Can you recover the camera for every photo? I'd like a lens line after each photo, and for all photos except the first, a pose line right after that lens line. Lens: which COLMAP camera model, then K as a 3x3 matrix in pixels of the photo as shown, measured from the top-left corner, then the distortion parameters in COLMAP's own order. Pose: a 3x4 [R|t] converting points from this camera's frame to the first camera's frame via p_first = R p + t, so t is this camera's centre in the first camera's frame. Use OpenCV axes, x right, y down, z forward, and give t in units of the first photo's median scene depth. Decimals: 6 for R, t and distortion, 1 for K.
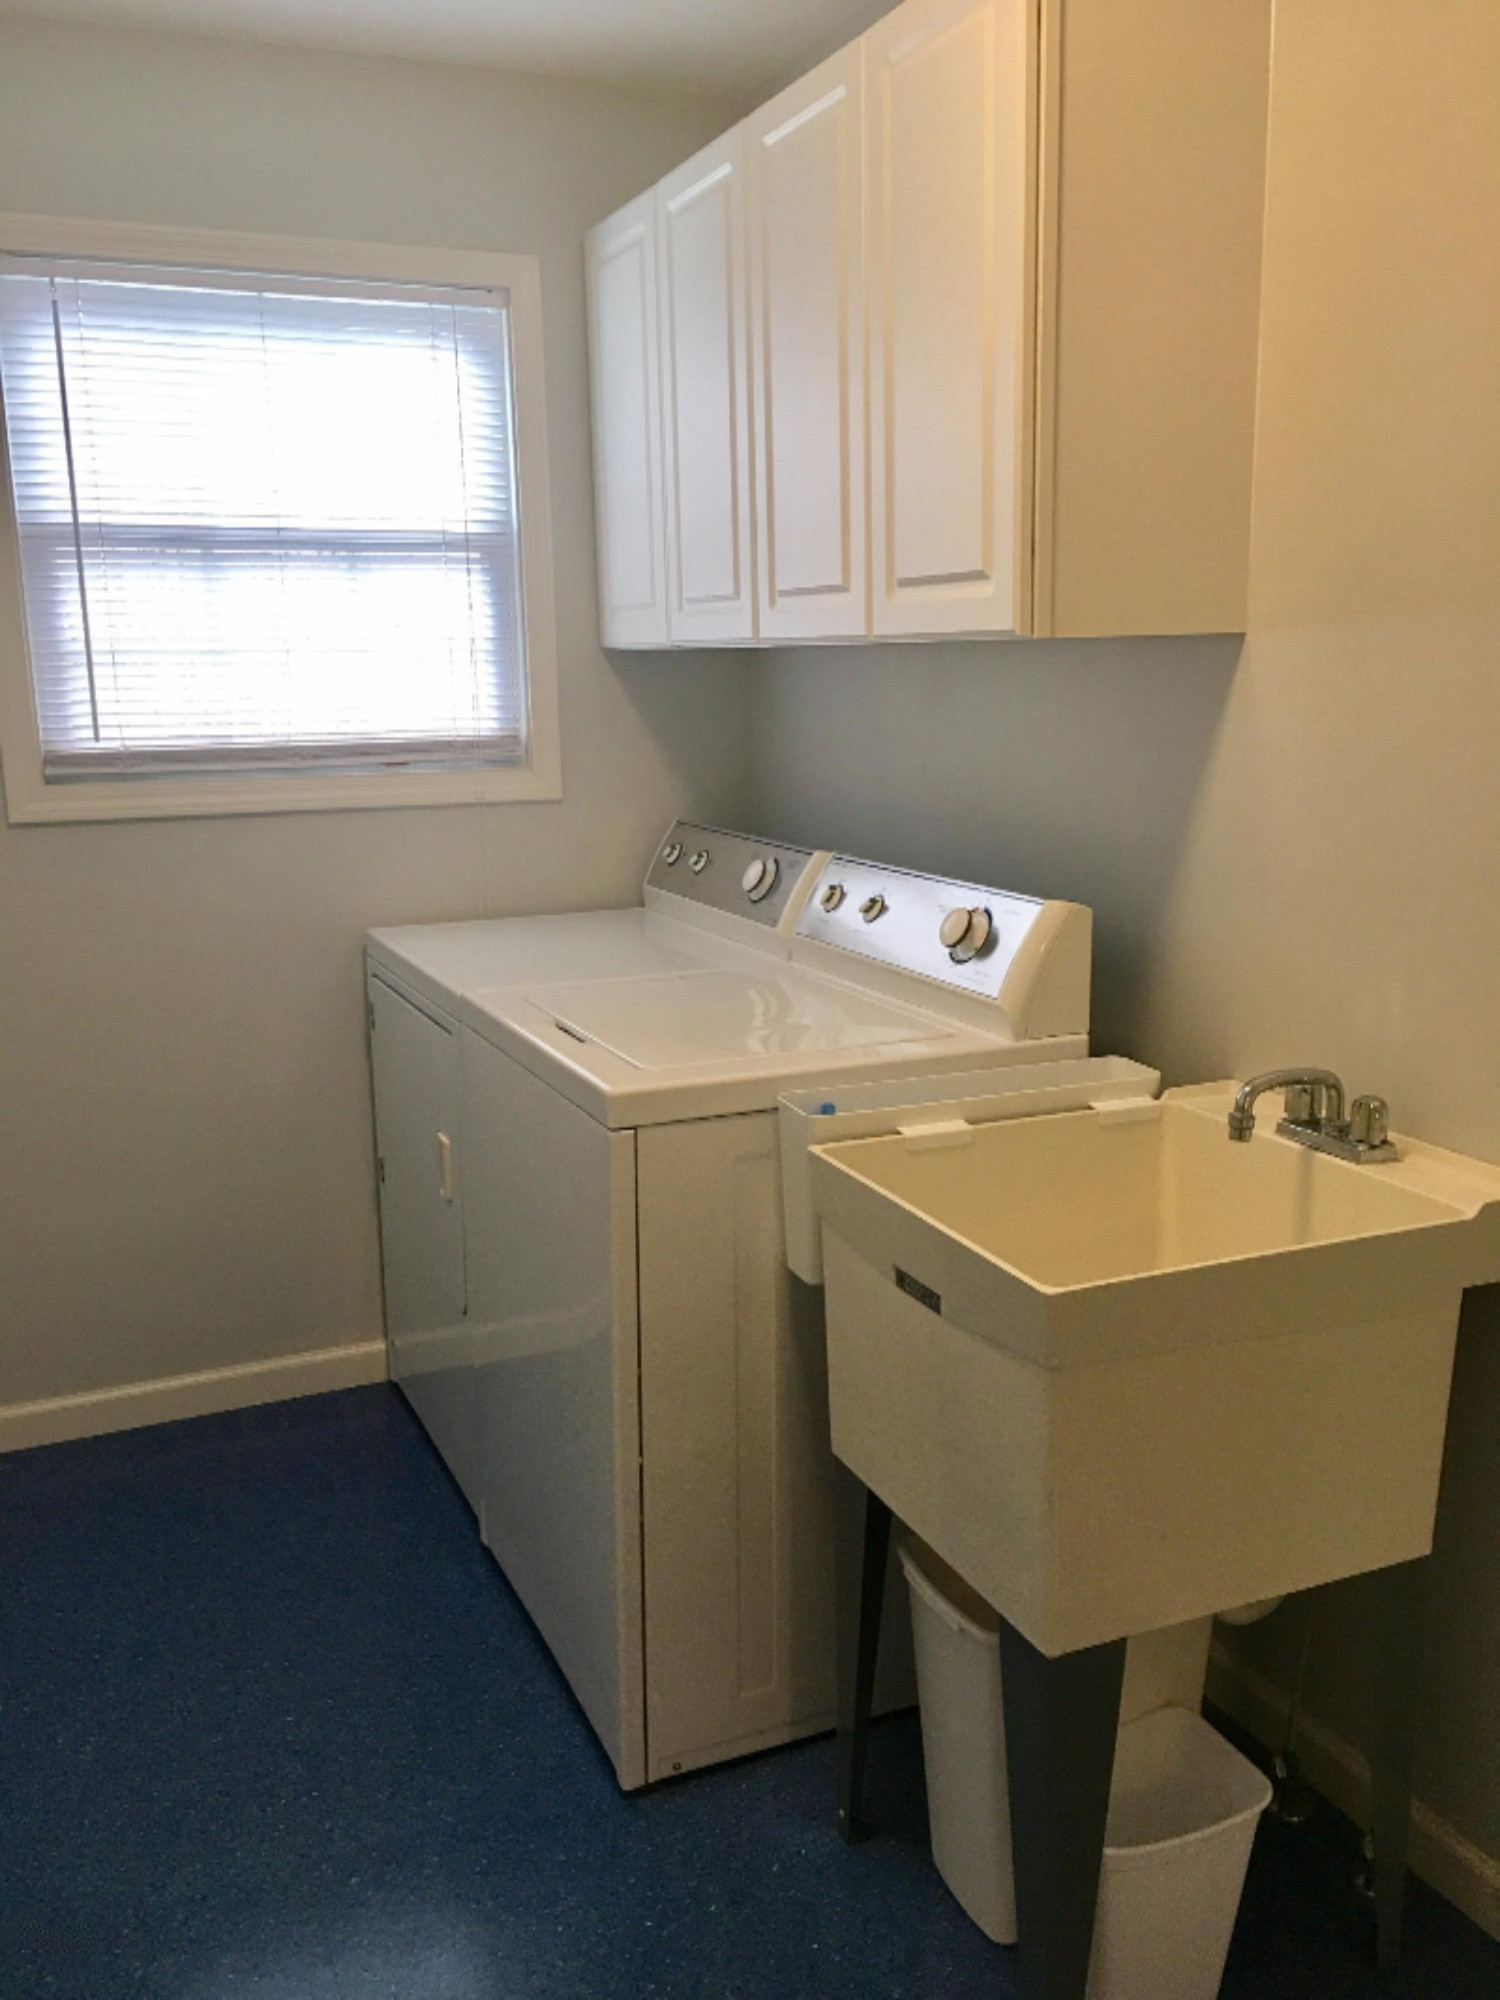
lens RADIAL K [[1685.7, 0, 745.9], [0, 1685.7, 1000.7], [0, 0, 1]] dist [0.073871, -0.084724]
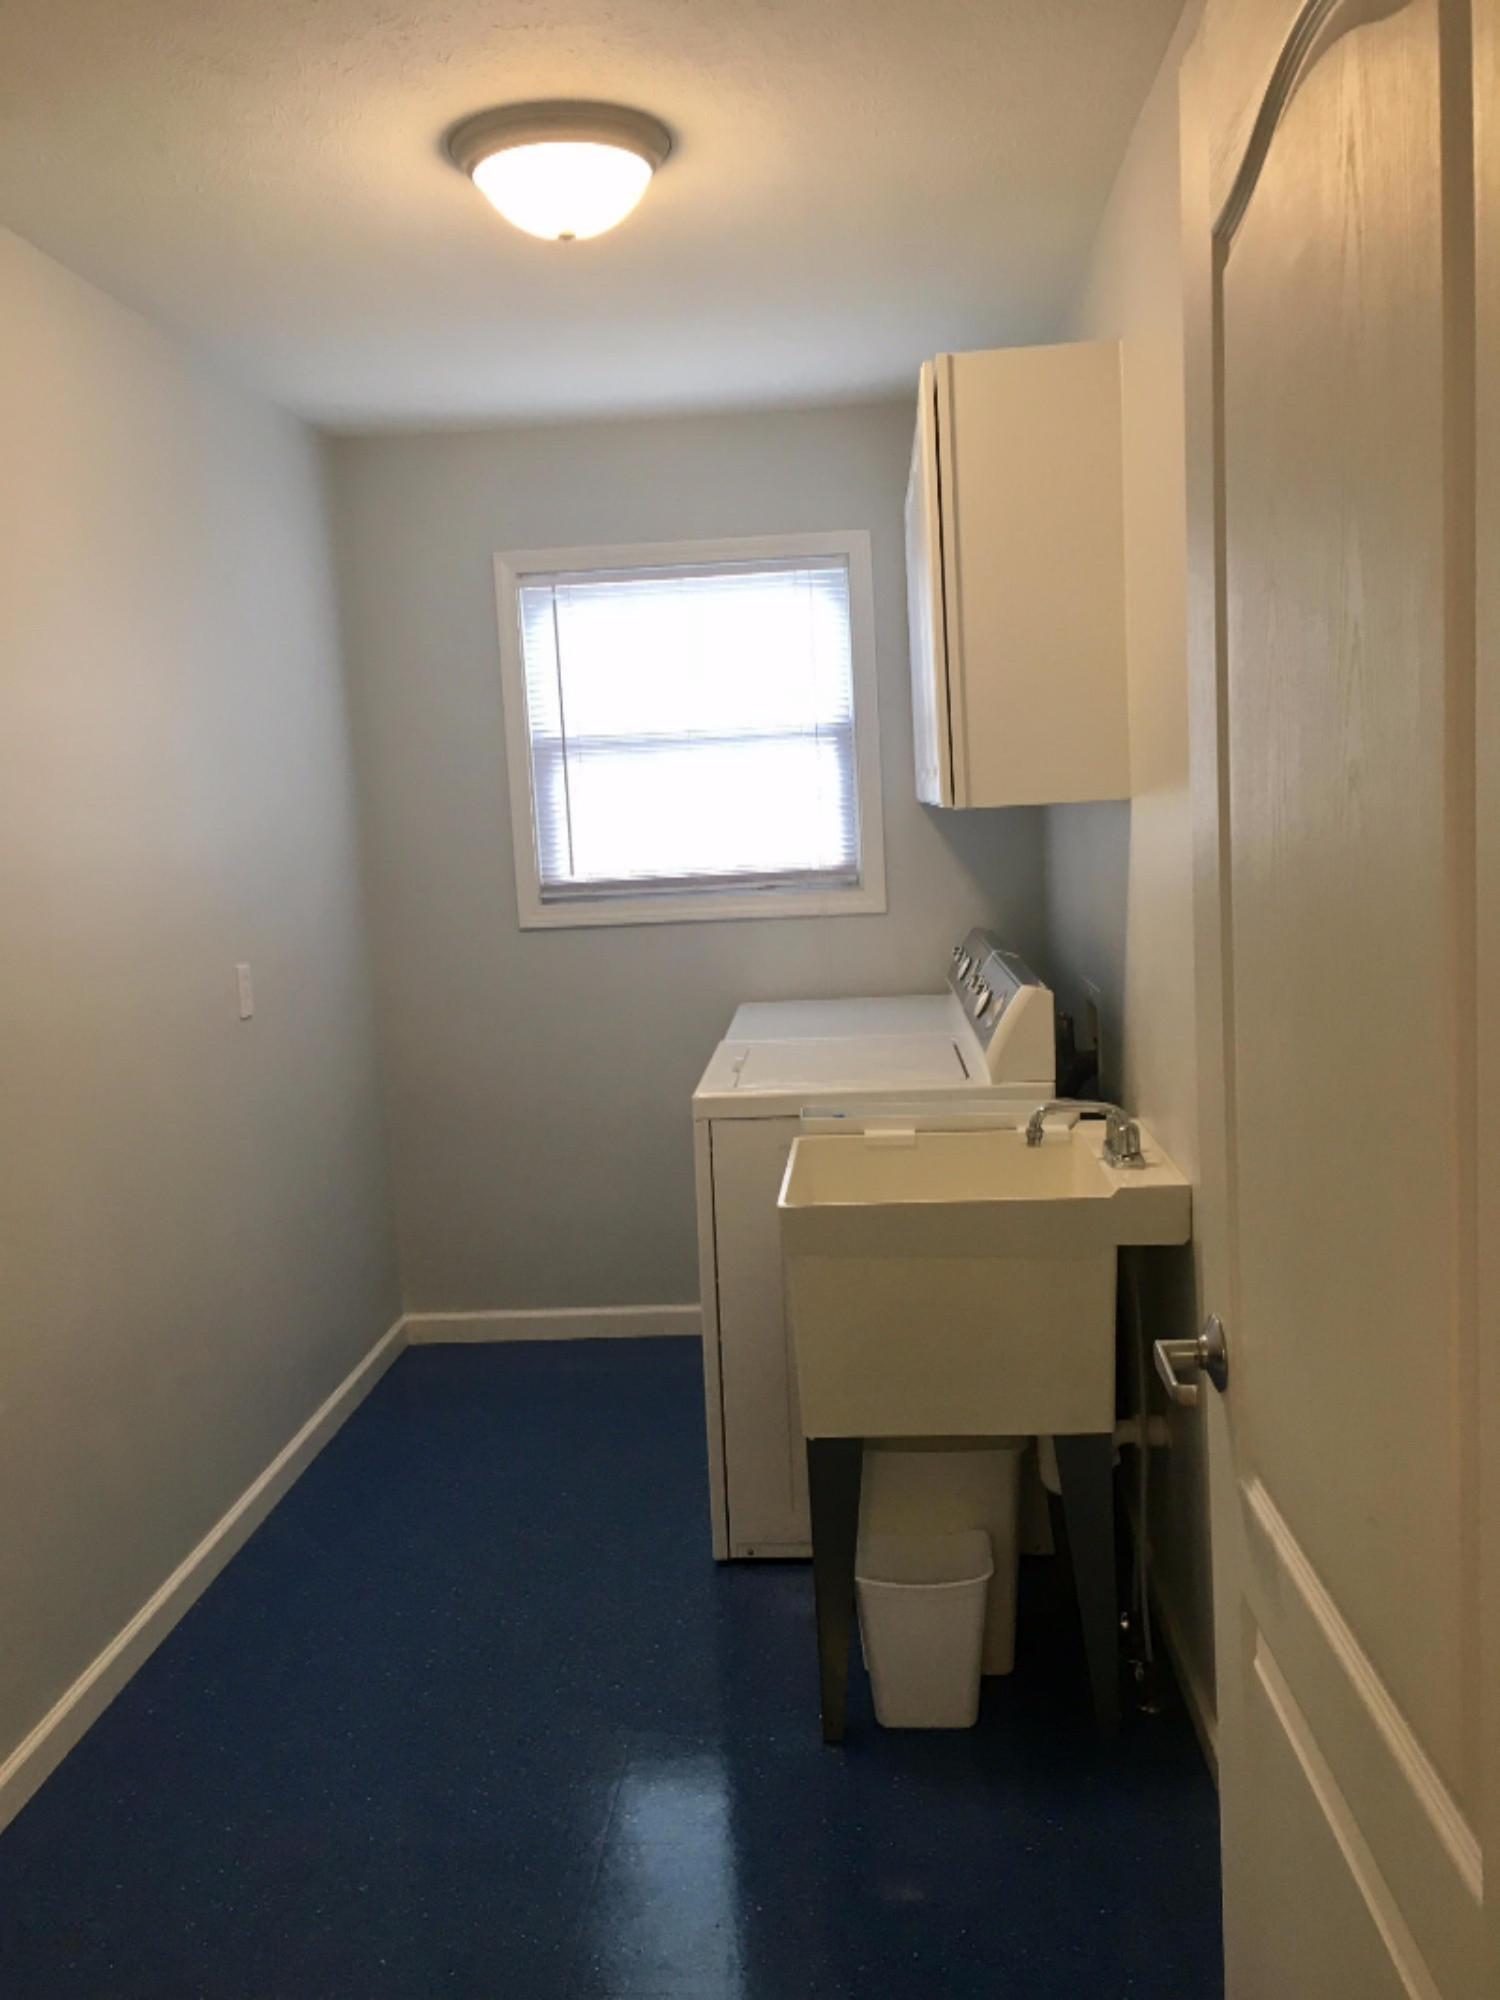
lens RADIAL K [[1685.7, 0, 755.4], [0, 1685.7, 1003.2], [0, 0, 1]] dist [0.073871, -0.084724]
pose [[0.887144, 0.027017, -0.460701, 0.472180], [-0.055440, 0.997294, -0.048272, 0.026841], [0.458150, 0.068366, 0.886242, -0.266802]]
